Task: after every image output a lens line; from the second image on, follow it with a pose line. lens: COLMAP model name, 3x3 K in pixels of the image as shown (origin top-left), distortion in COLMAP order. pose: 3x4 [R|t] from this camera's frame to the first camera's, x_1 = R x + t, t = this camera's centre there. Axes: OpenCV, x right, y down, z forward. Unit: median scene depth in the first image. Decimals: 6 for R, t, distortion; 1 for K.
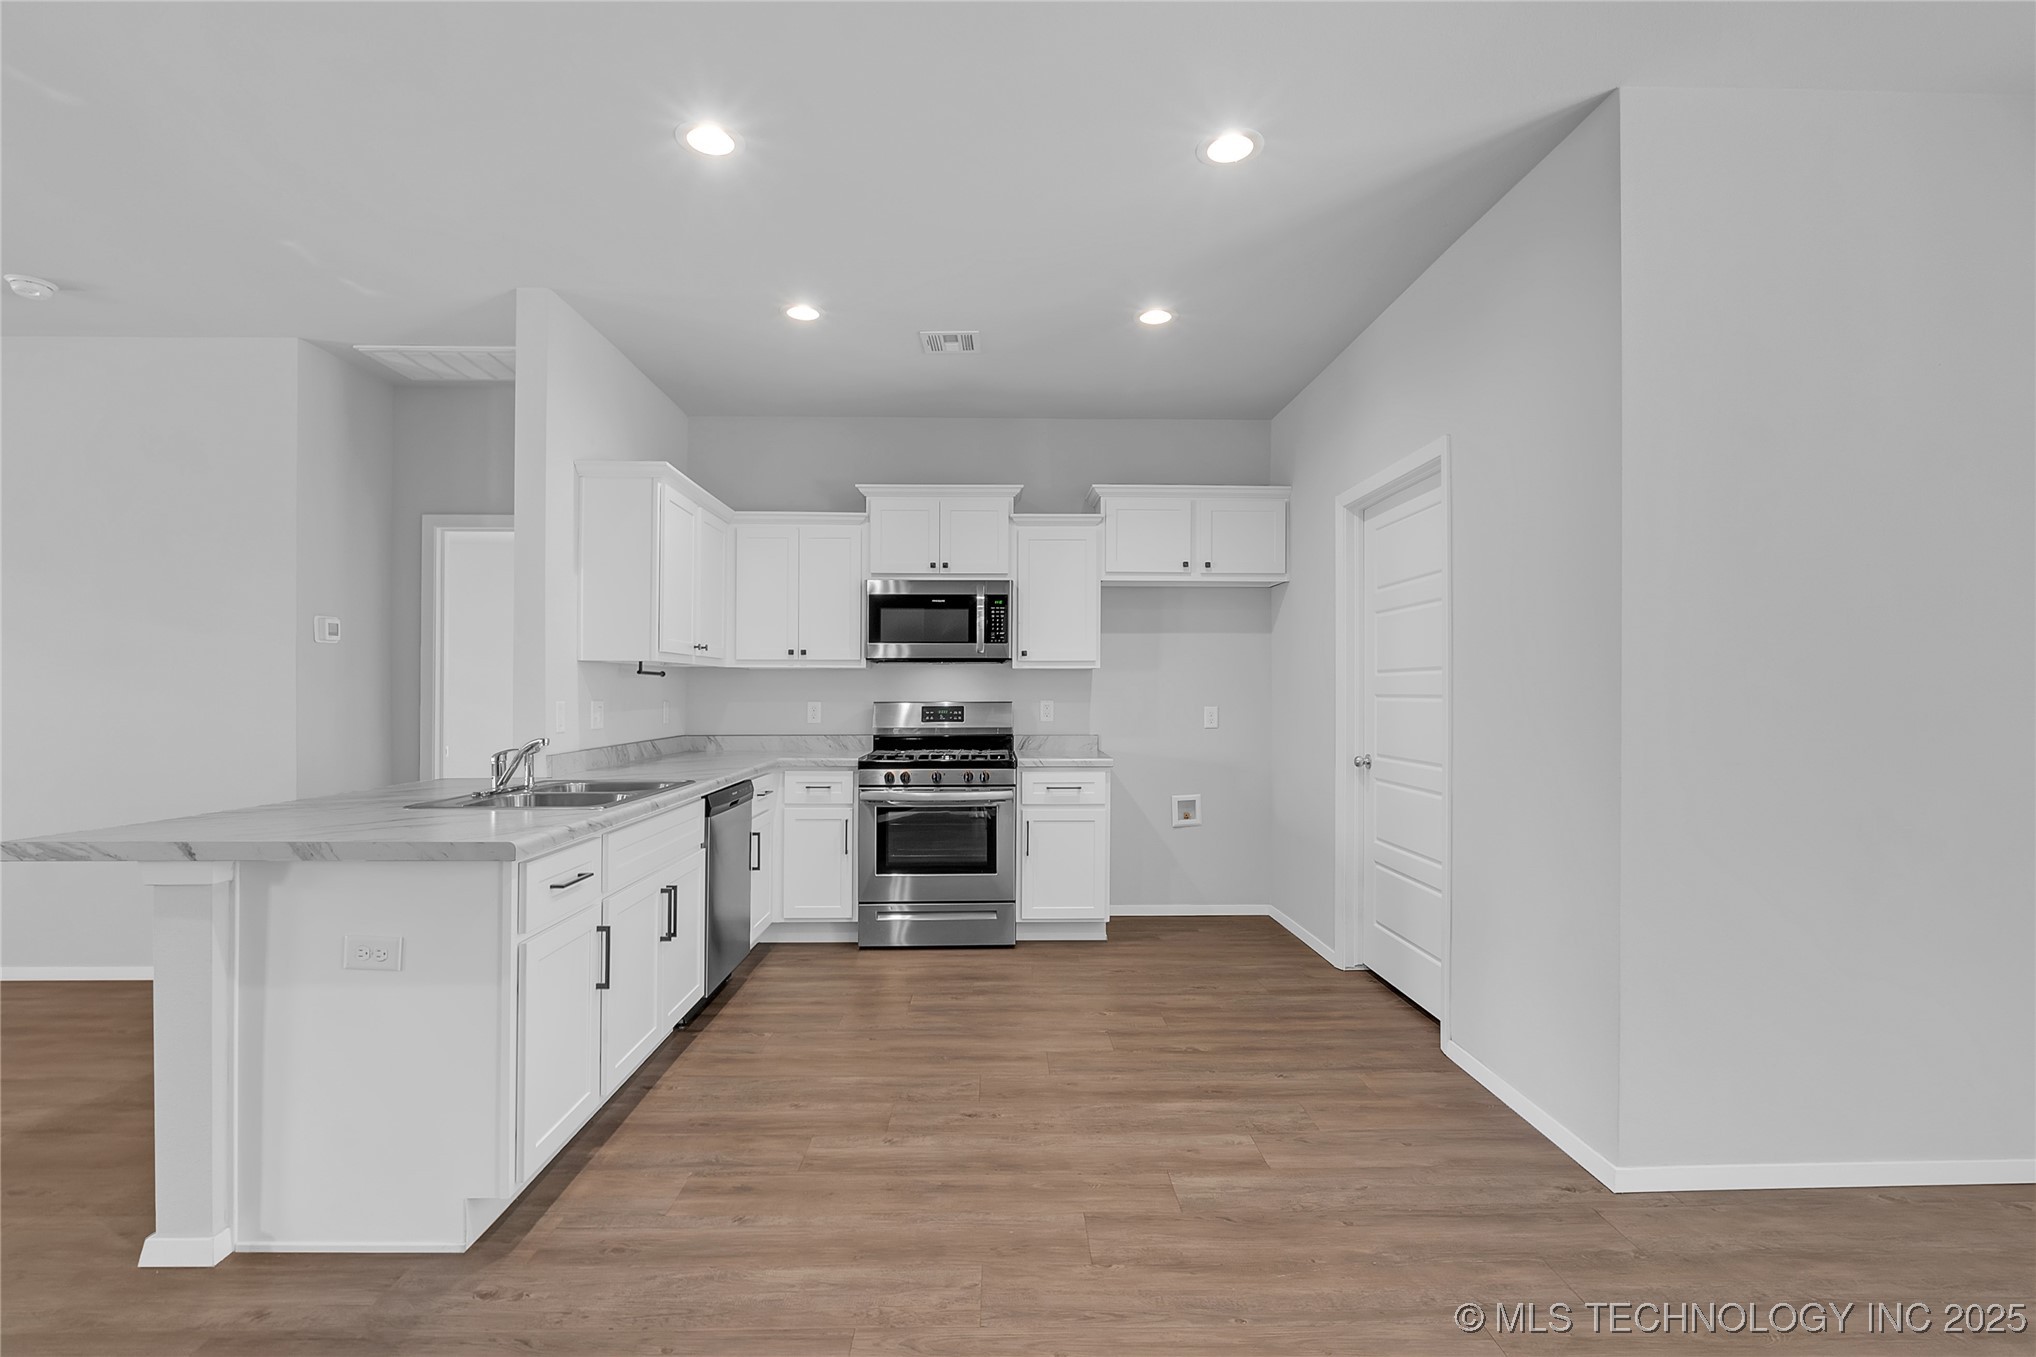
lens RADIAL K [[942.5, 0, 1020.7], [0, 942.5, 681.5], [0, 0, 1]] dist [-0.011543, 0.000402]
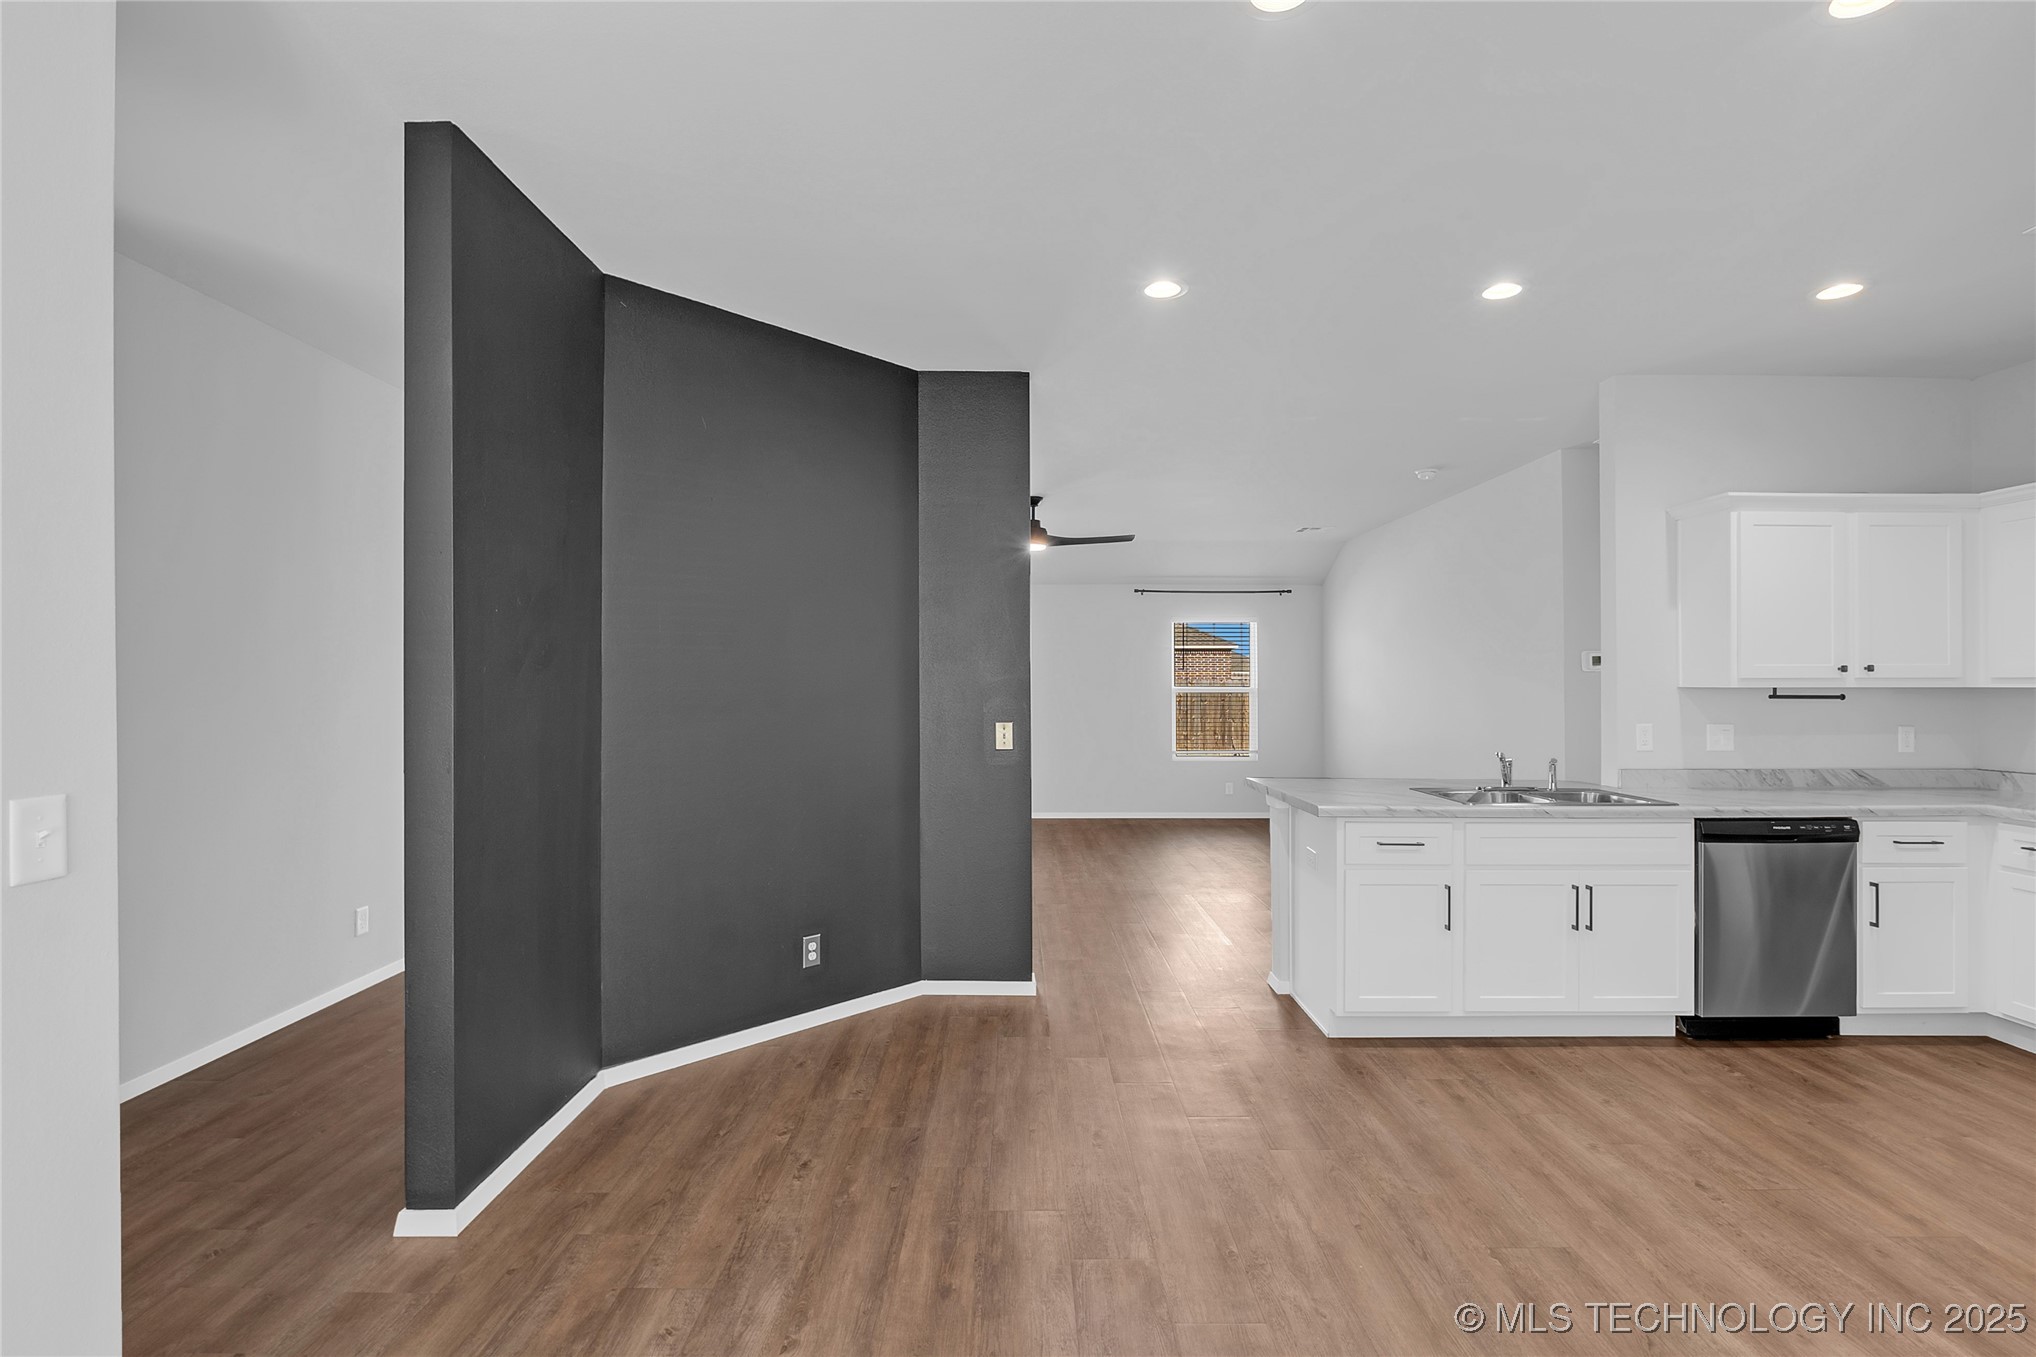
lens RADIAL K [[942.5, 0, 1020.7], [0, 942.5, 681.5], [0, 0, 1]] dist [-0.011543, 0.000402]
pose [[-0.019006, -0.007848, -0.999789, 0.530765], [0.008545, 0.999931, -0.008011, -0.022298], [0.999783, -0.008695, -0.018938, 0.206825]]
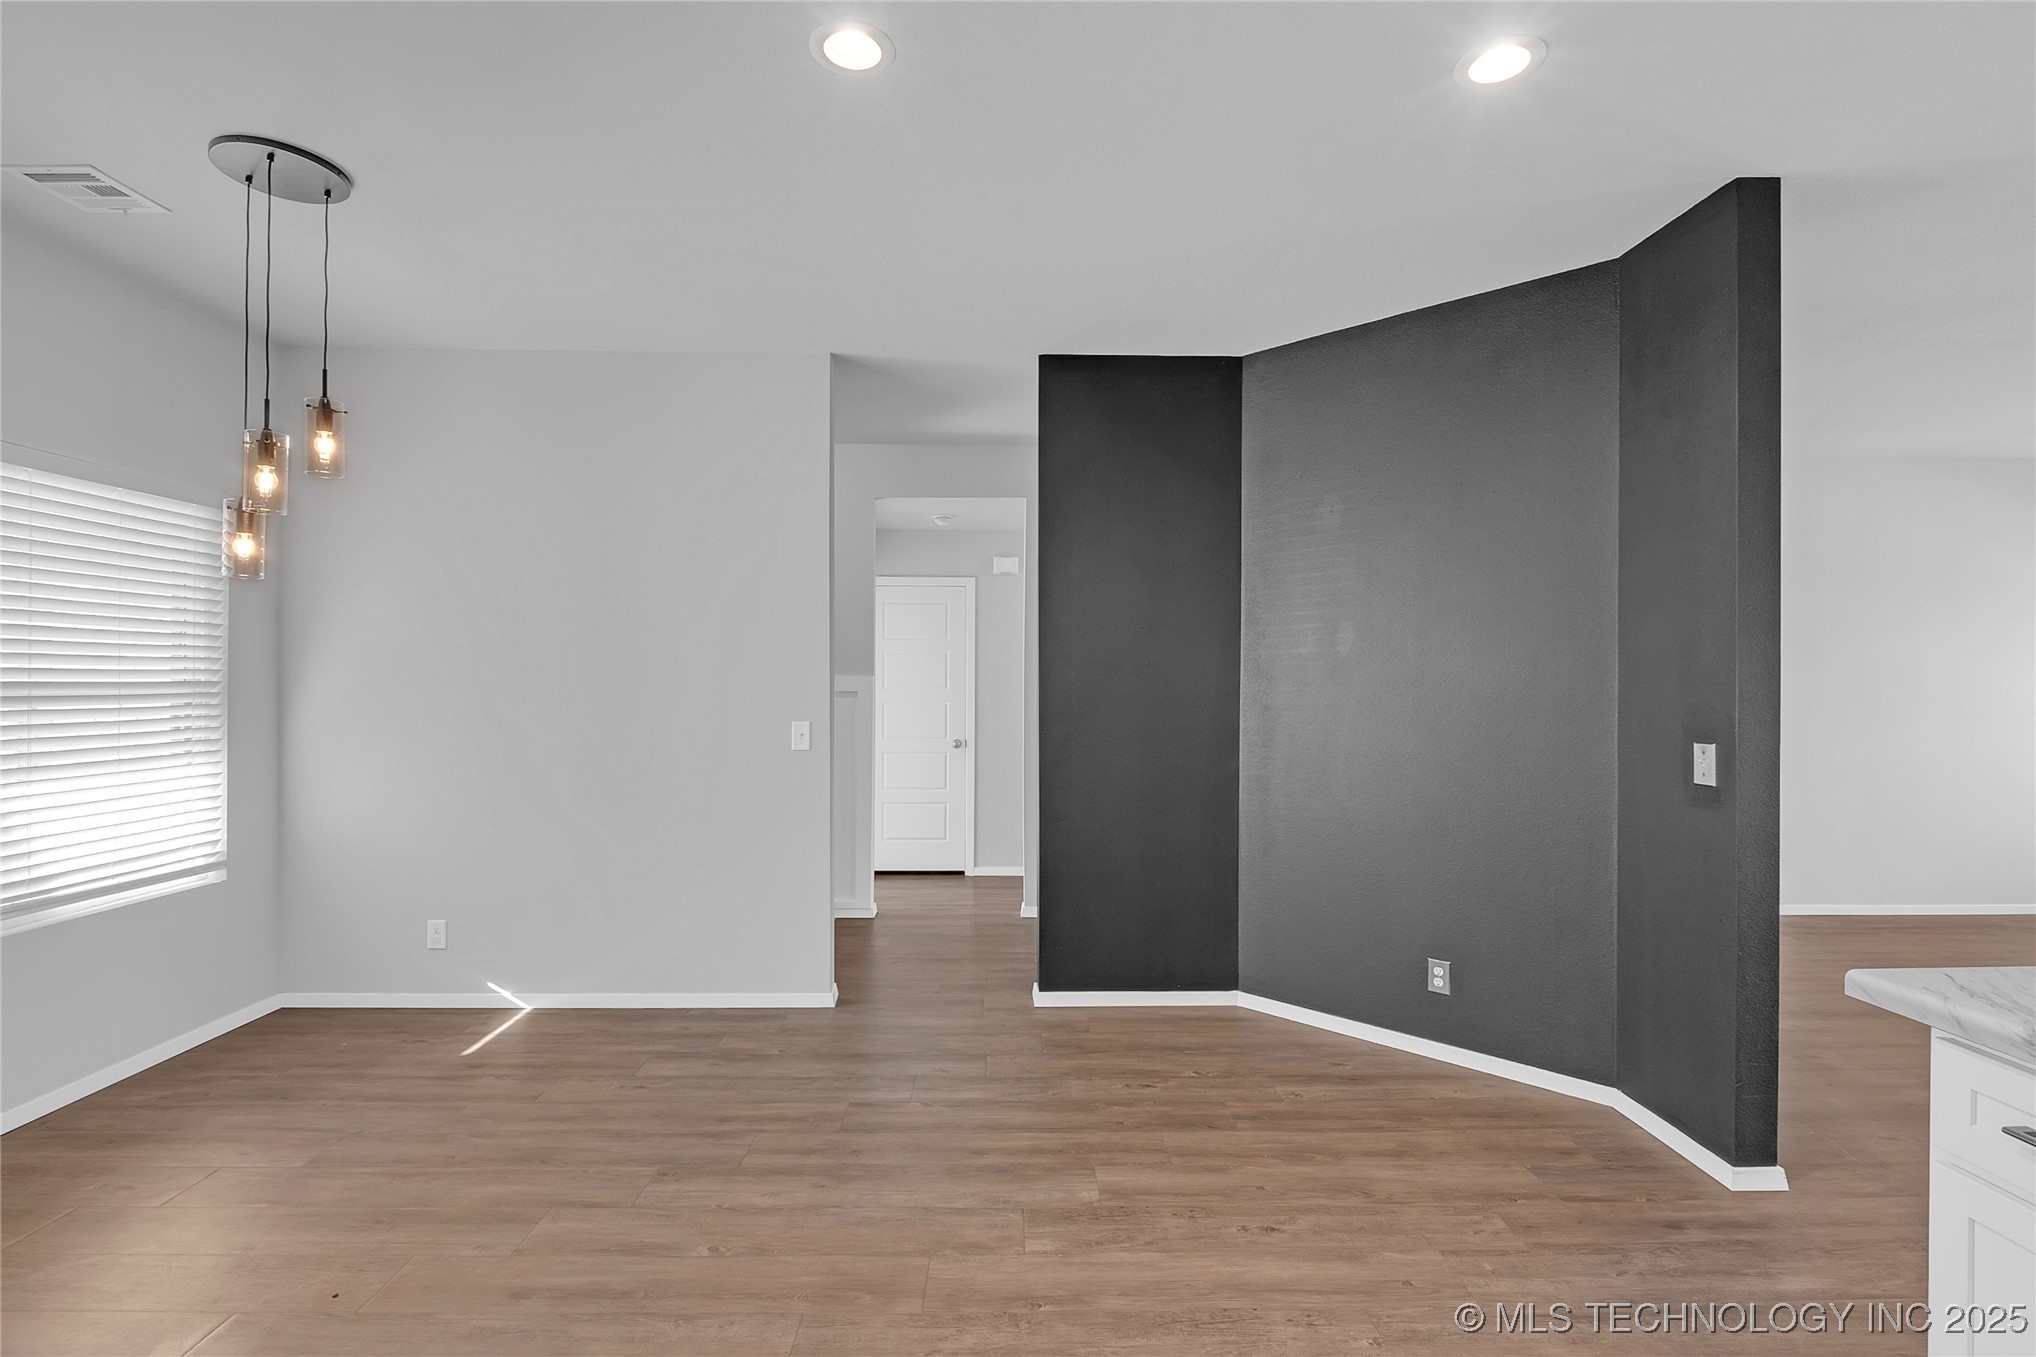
lens RADIAL K [[942.5, 0, 1020.7], [0, 942.5, 681.5], [0, 0, 1]] dist [-0.011543, 0.000402]
pose [[-0.999963, -0.005153, 0.006918, 0.045339], [-0.005240, 0.999906, -0.012663, -0.018791], [-0.006852, -0.012699, -0.999896, 0.754020]]
